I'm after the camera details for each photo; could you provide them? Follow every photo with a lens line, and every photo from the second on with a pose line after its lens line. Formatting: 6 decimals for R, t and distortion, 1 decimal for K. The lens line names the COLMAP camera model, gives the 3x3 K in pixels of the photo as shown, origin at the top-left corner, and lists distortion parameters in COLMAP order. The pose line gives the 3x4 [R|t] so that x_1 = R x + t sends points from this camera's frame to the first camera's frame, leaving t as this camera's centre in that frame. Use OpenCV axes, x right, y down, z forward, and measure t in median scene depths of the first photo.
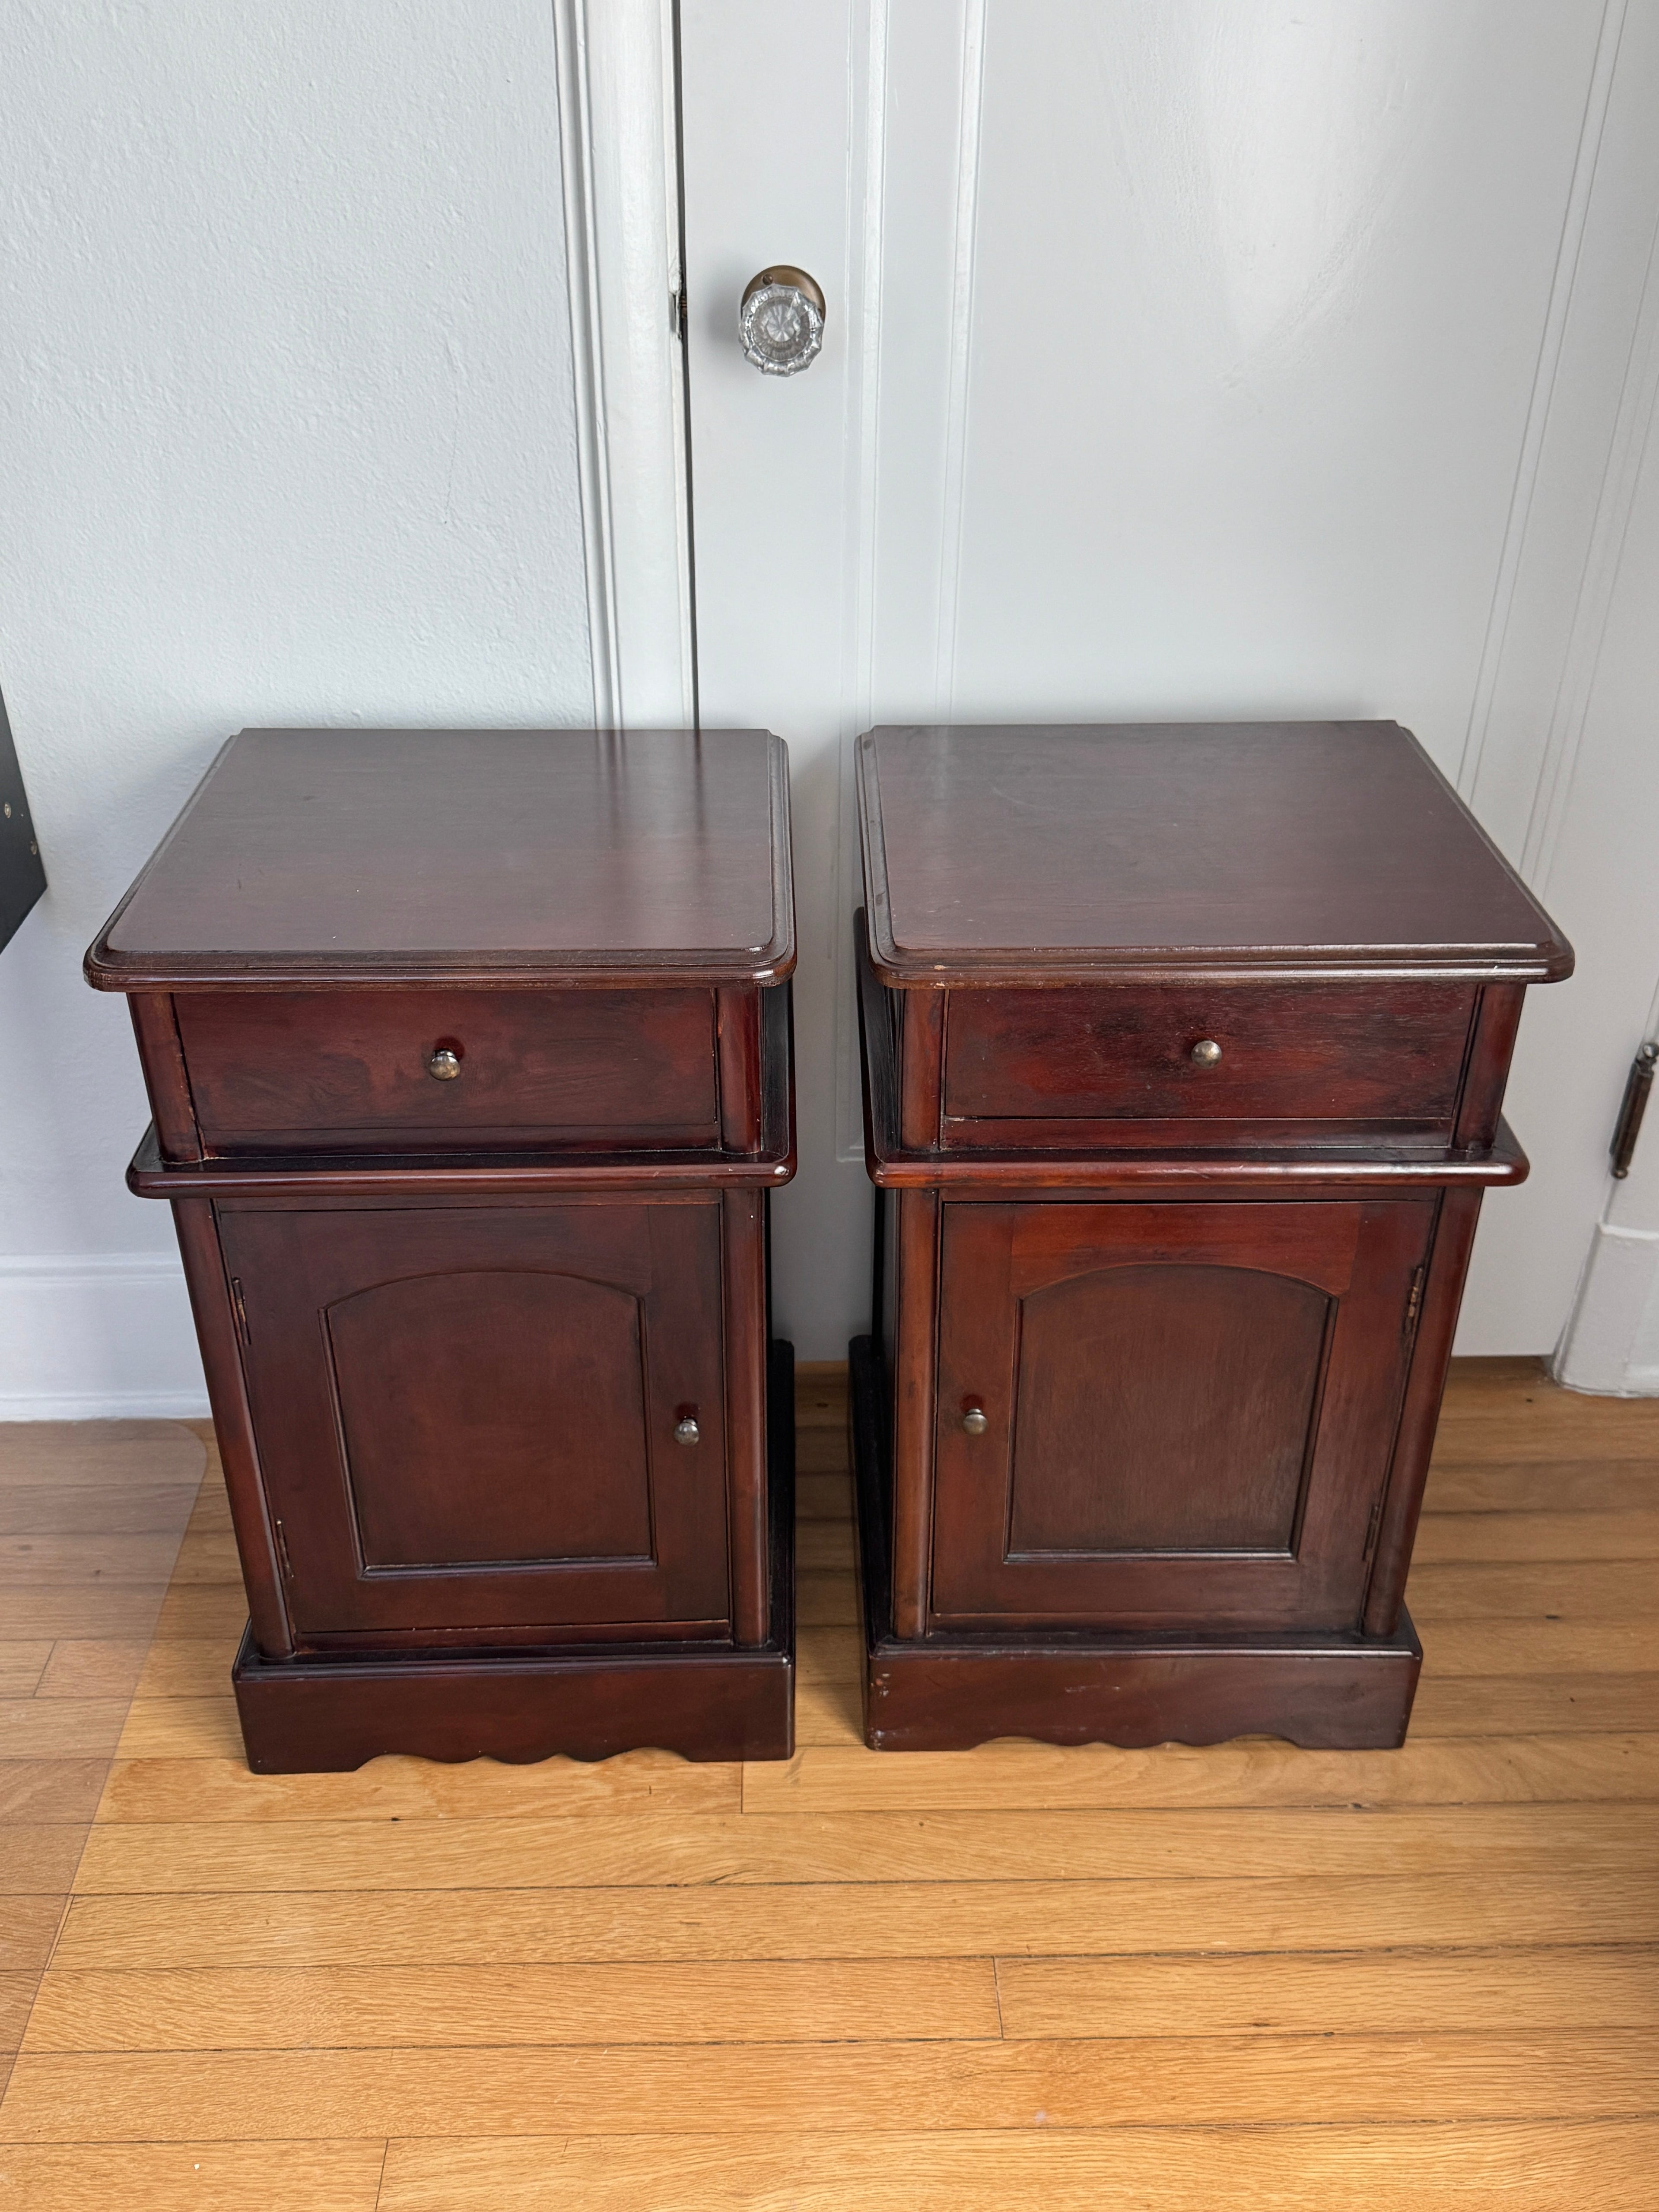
lens RADIAL K [[1976.6, 0, 817.9], [0, 1976.6, 1110.9], [0, 0, 1]] dist [0.032675, -0.064945]
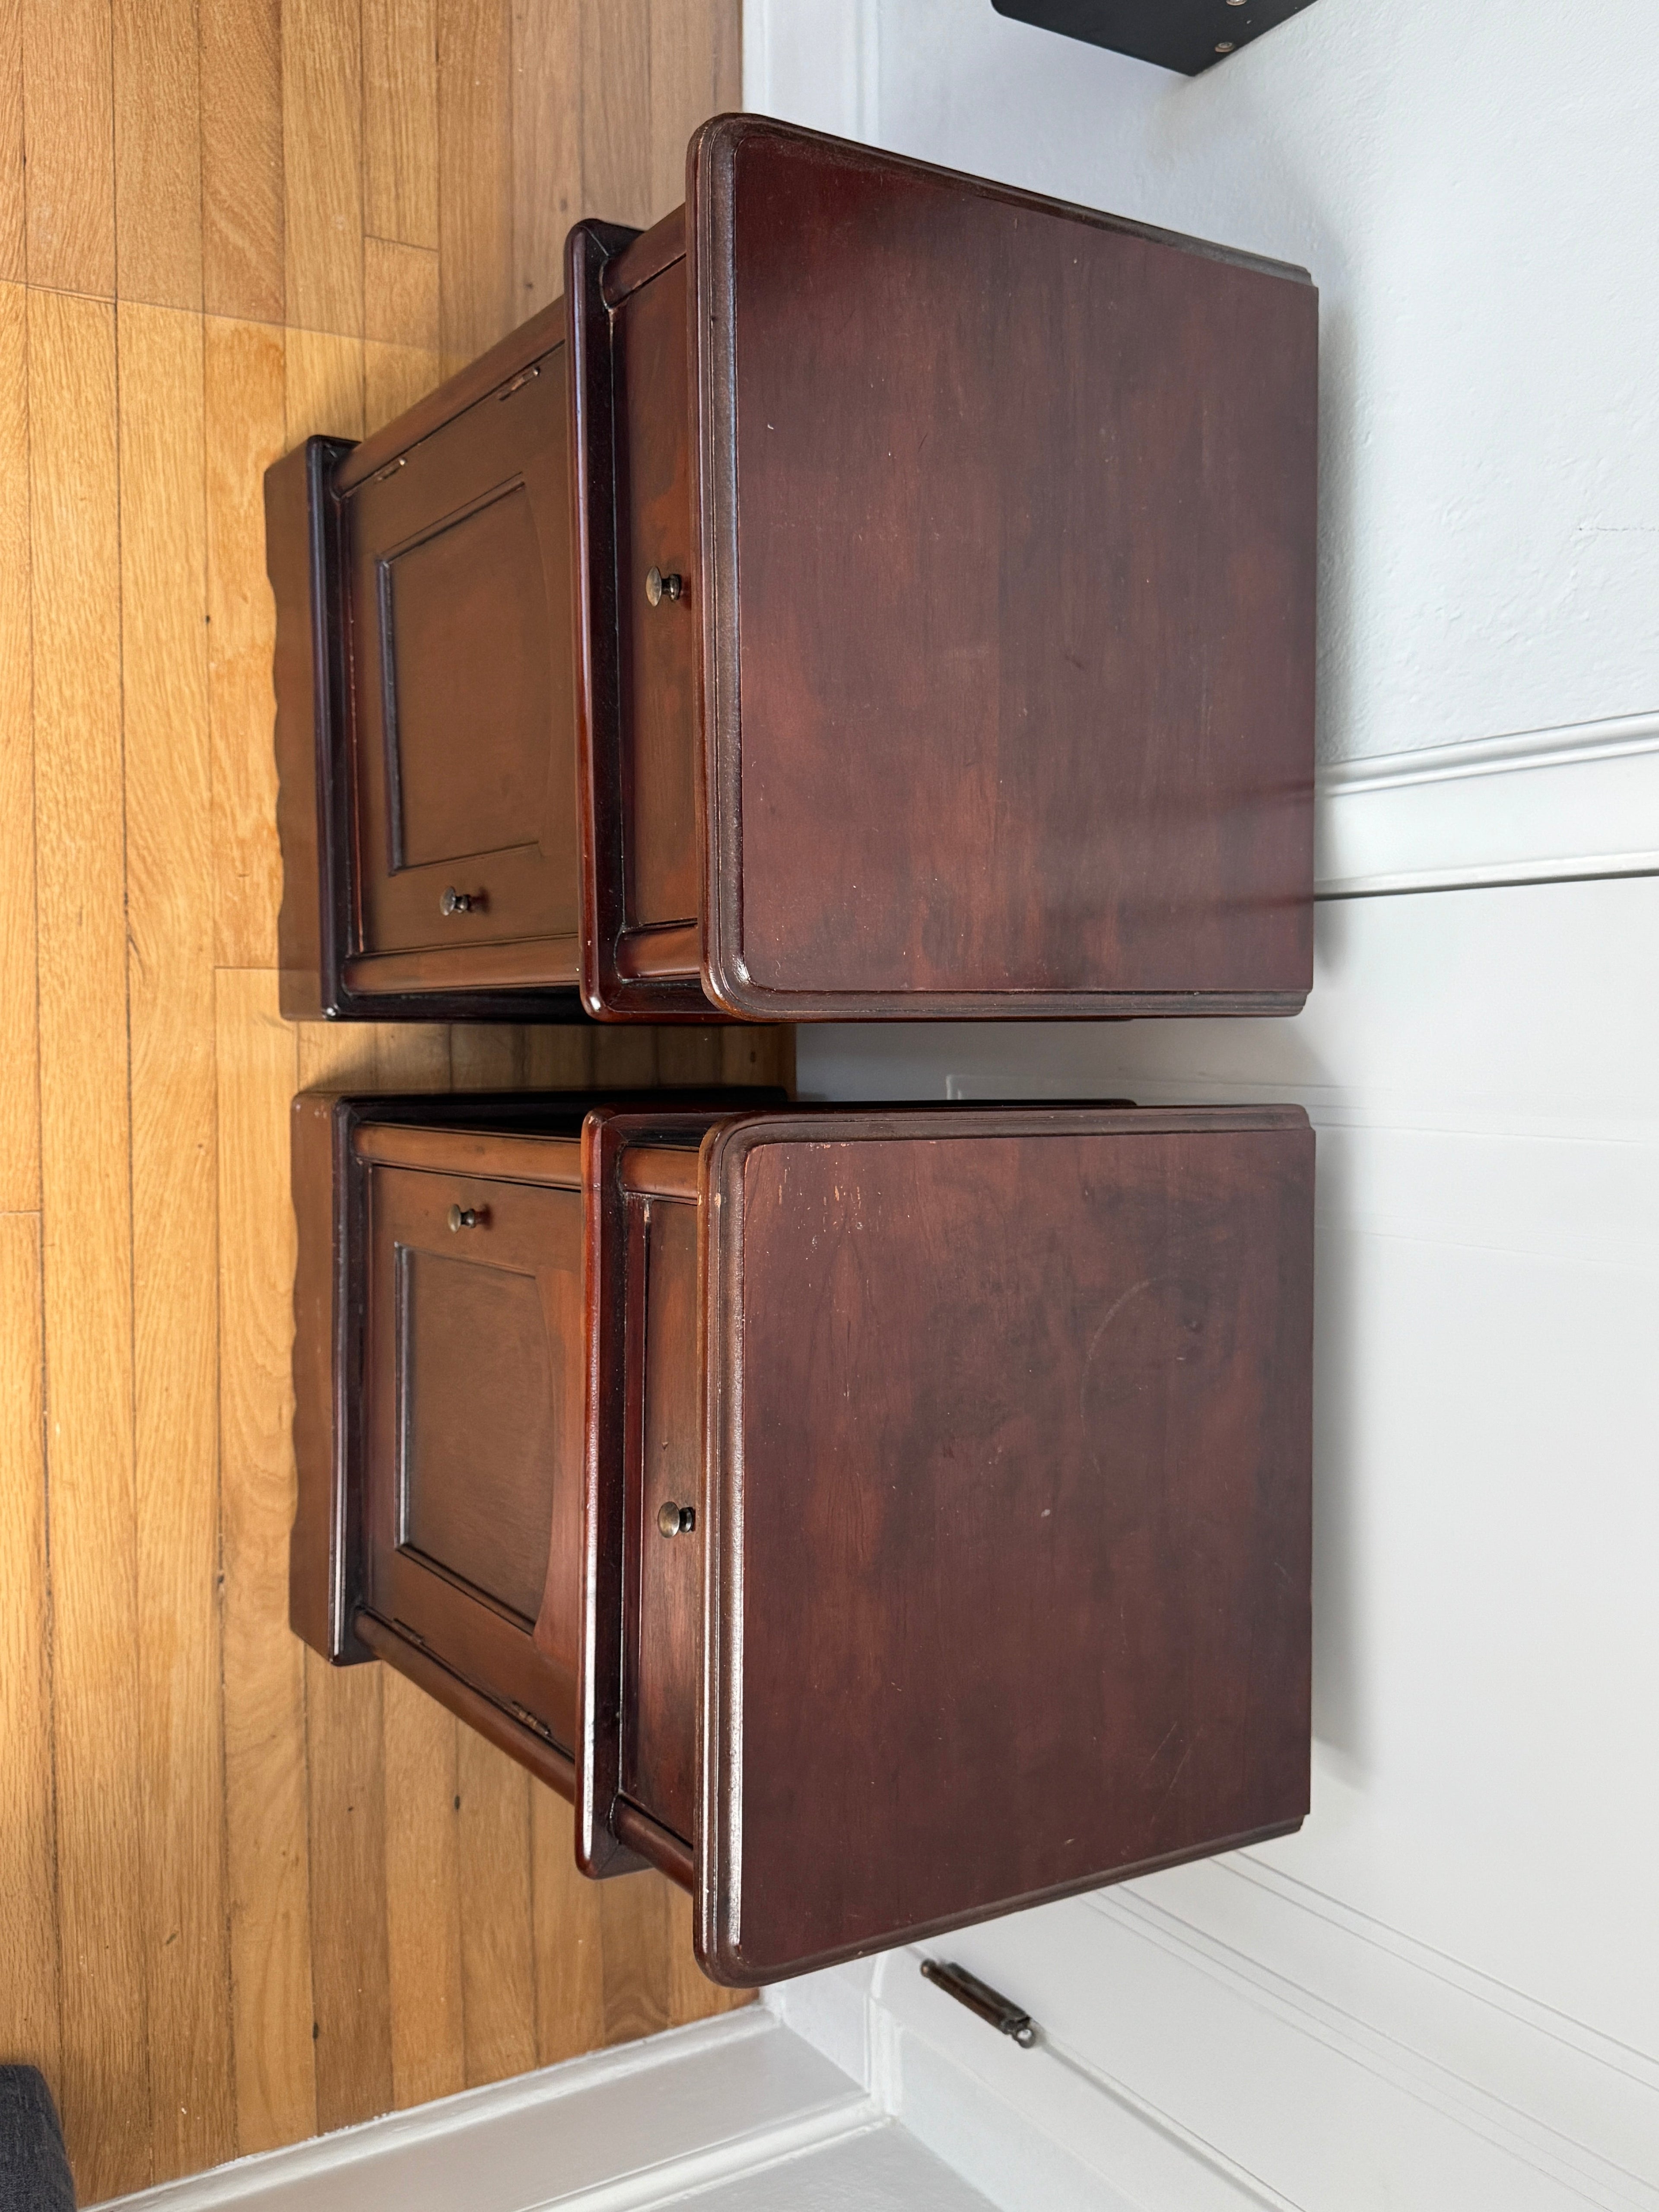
lens RADIAL K [[1976.6, 0, 839.1], [0, 1976.6, 1104.3], [0, 0, 1]] dist [0.032675, -0.064945]
pose [[-0.013314, 0.999628, 0.023811, 0.002747], [-0.896039, -0.022497, 0.443405, -0.387448], [0.443776, -0.015432, 0.896005, 0.251619]]
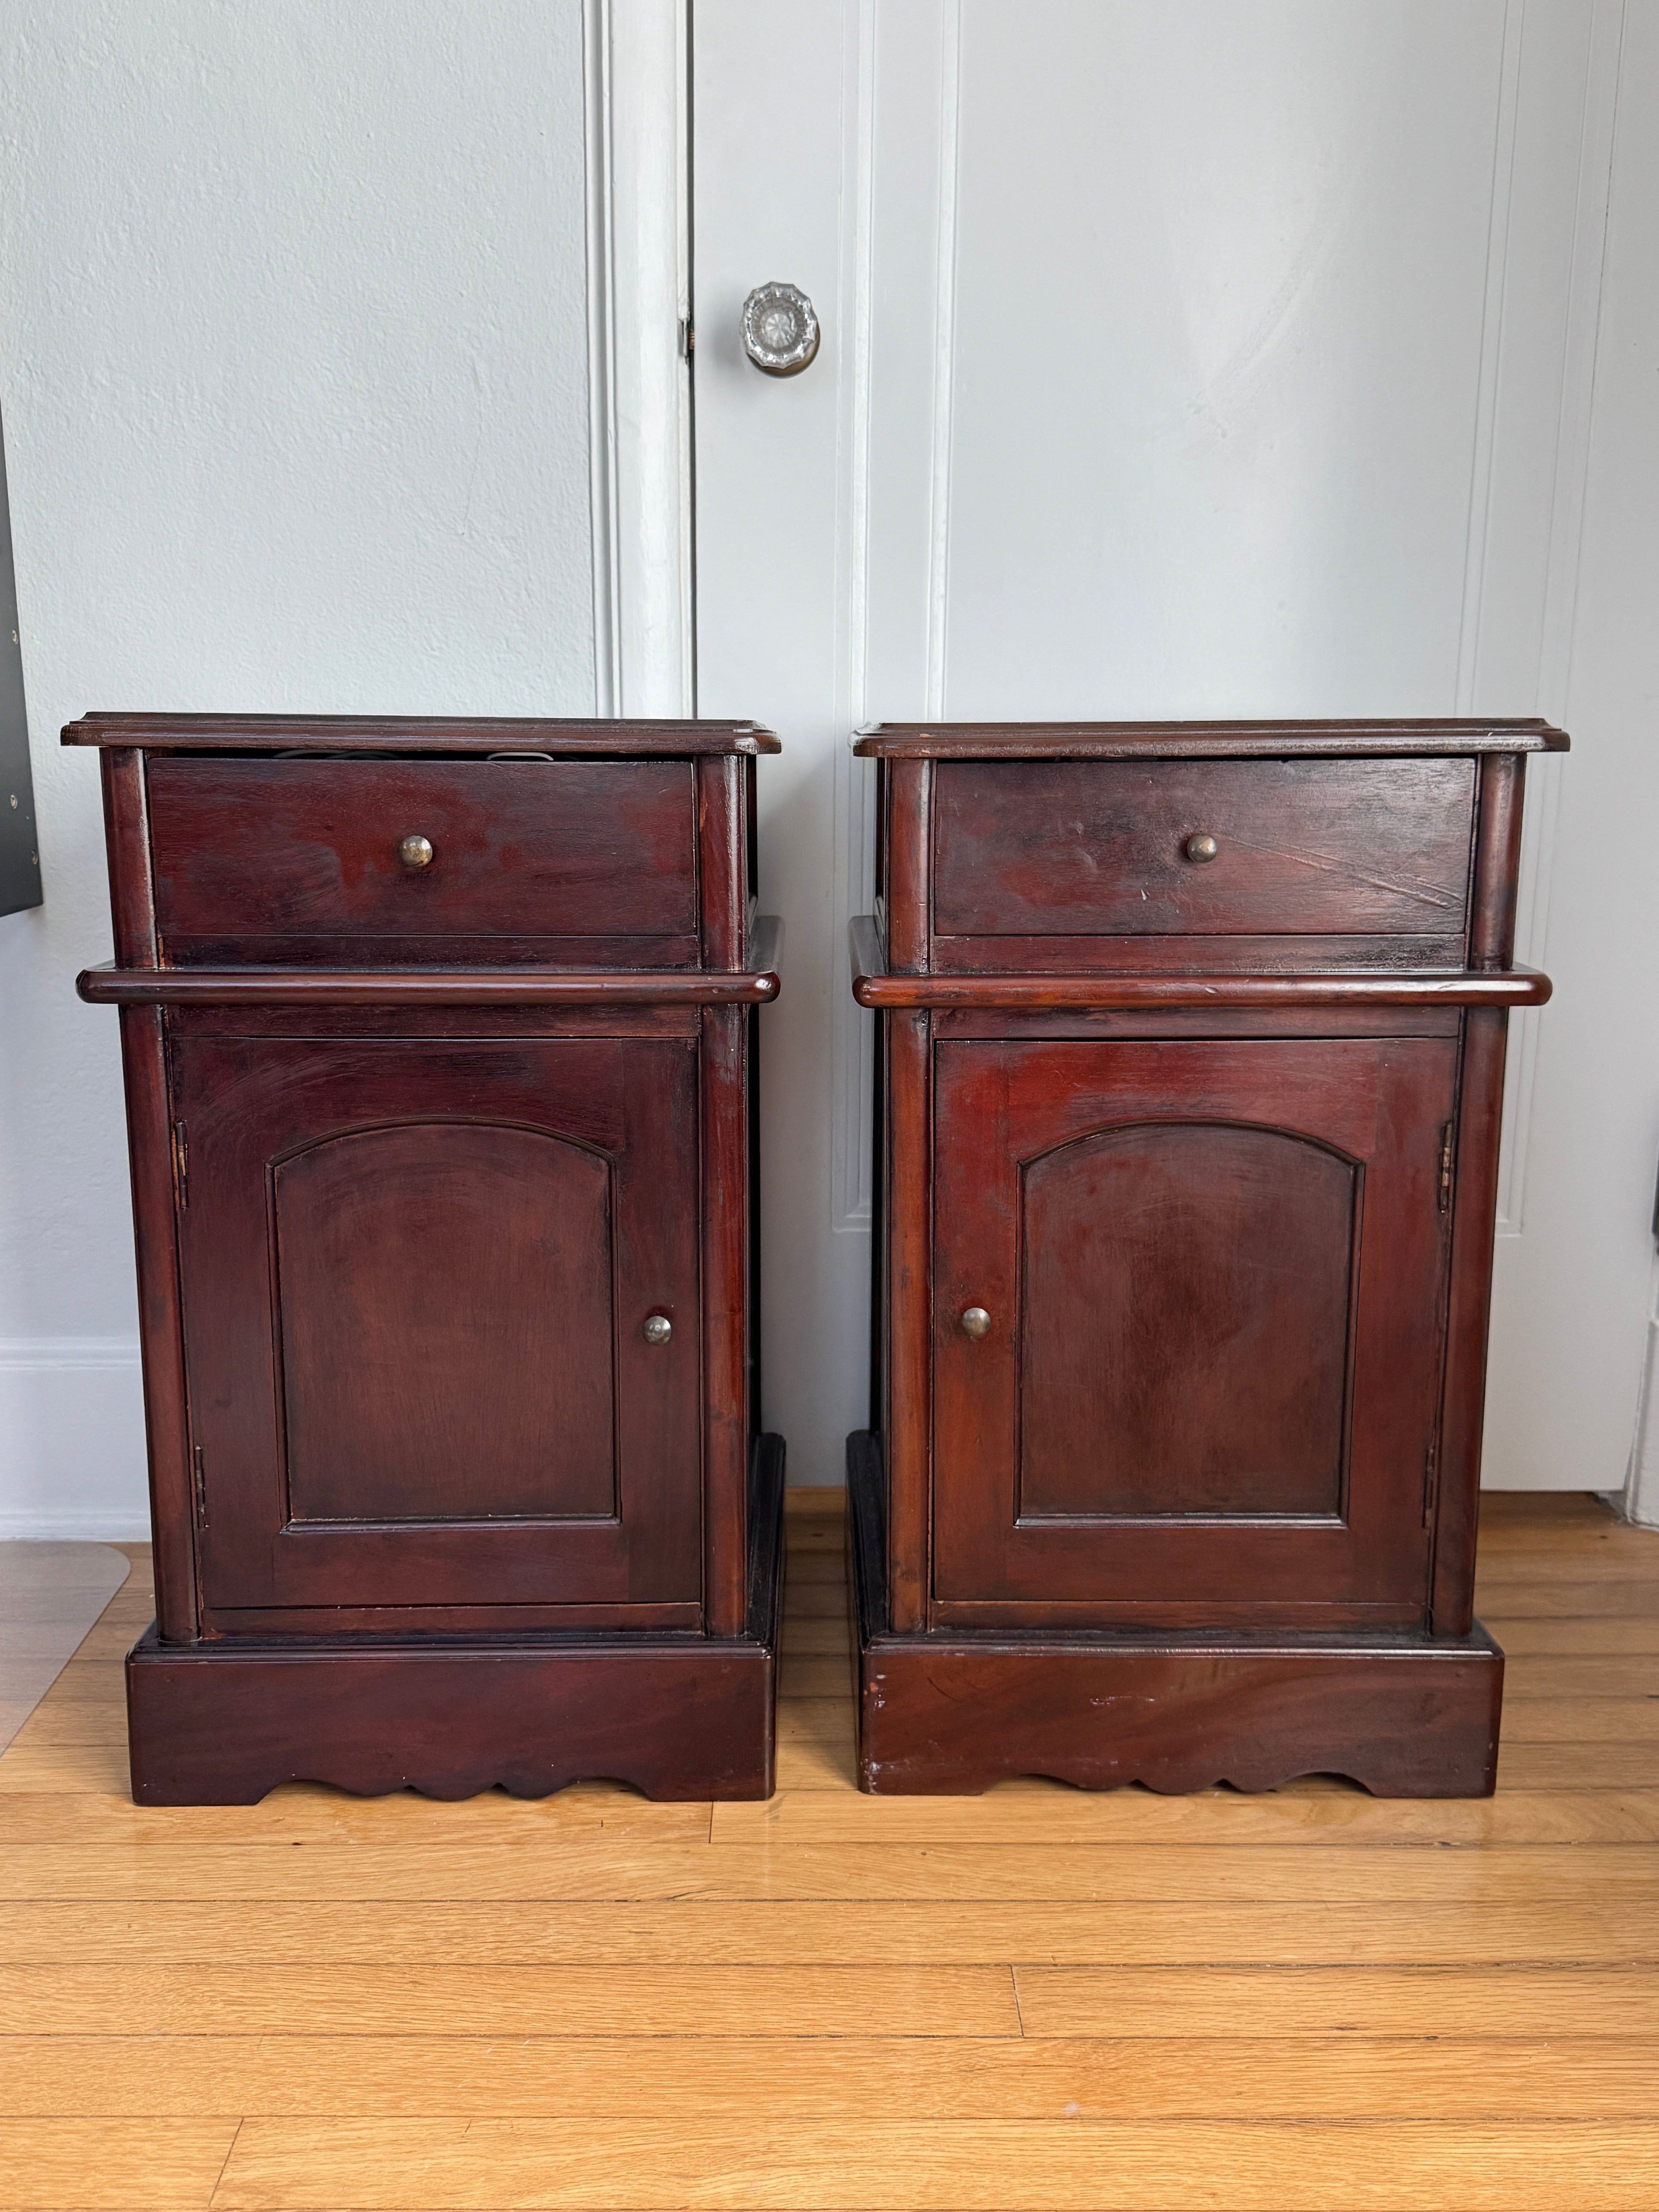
lens RADIAL K [[1976.6, 0, 820.1], [0, 1976.6, 1115.3], [0, 0, 1]] dist [0.032675, -0.064945]
pose [[0.999917, 0.003914, -0.012313, 0.018188], [-0.007868, 0.940392, -0.340002, 0.362760], [0.010248, 0.340070, 0.940344, 0.110885]]
